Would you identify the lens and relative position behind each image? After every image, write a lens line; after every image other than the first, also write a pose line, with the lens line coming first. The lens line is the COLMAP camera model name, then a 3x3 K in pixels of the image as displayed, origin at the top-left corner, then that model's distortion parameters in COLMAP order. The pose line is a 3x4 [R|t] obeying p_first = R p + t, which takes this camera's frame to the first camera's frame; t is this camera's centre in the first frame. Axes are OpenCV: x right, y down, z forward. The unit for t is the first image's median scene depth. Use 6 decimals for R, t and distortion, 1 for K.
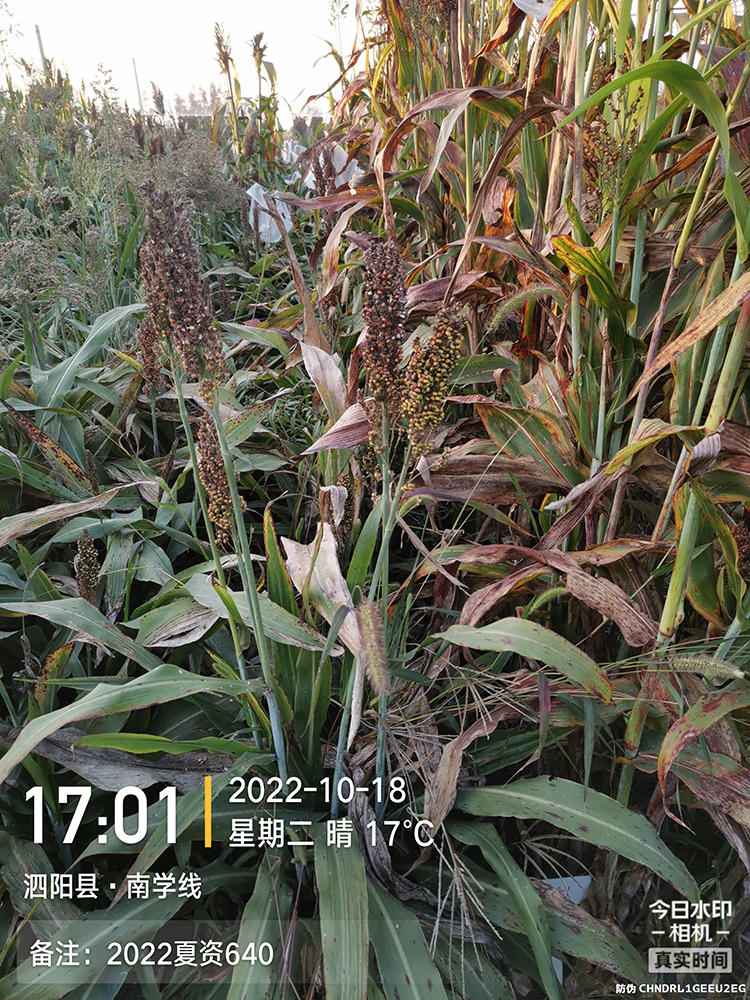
lens RADIAL K [[743.0, 0, 373.0], [0, 743.0, 493.7], [0, 0, 1]] dist [0.032083, -0.006878]
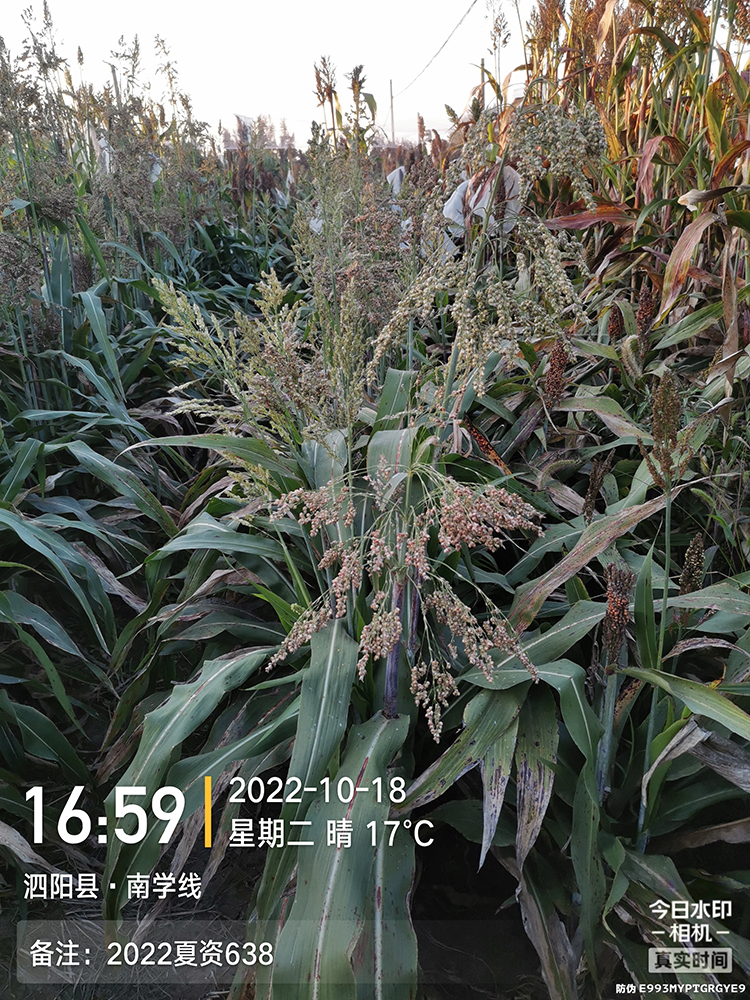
lens RADIAL K [[743.0, 0, 373.0], [0, 743.0, 493.7], [0, 0, 1]] dist [0.032083, -0.006878]
pose [[0.999766, -0.014691, -0.015874, -0.125777], [0.014165, 0.999364, -0.032731, 0.003154], [0.016345, 0.032499, 0.999338, -0.002376]]
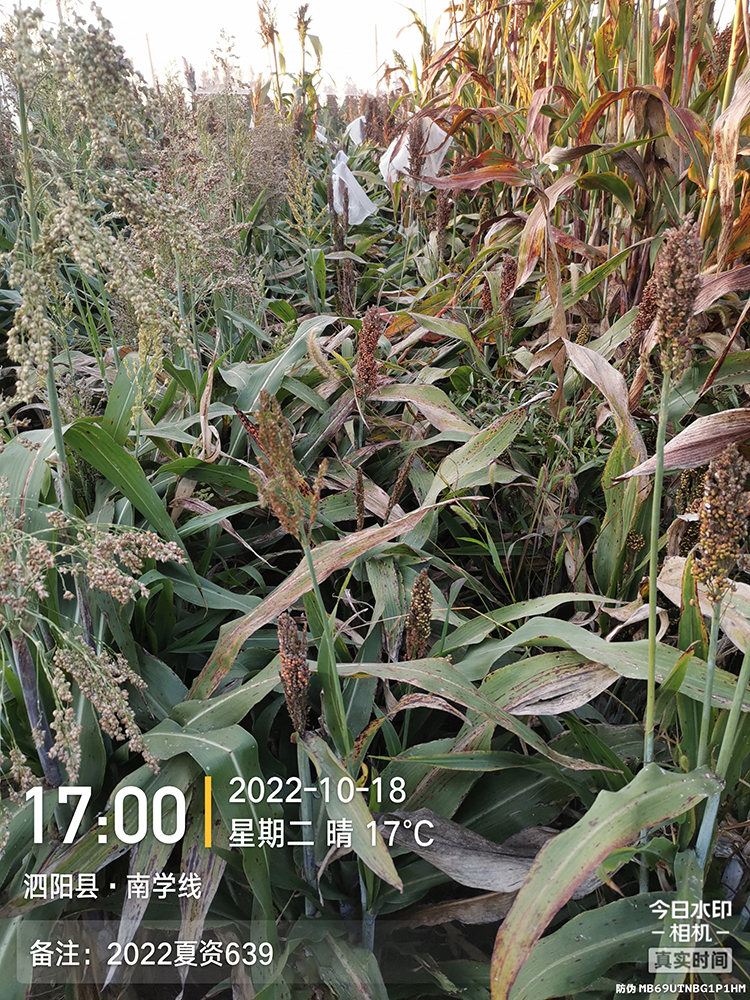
lens RADIAL K [[743.0, 0, 373.0], [0, 743.0, 493.7], [0, 0, 1]] dist [0.032083, -0.006878]
pose [[0.999989, -0.001093, 0.004576, -0.069492], [0.000997, 0.999781, 0.020881, -0.008619], [-0.004598, -0.020877, 0.999771, 0.026374]]
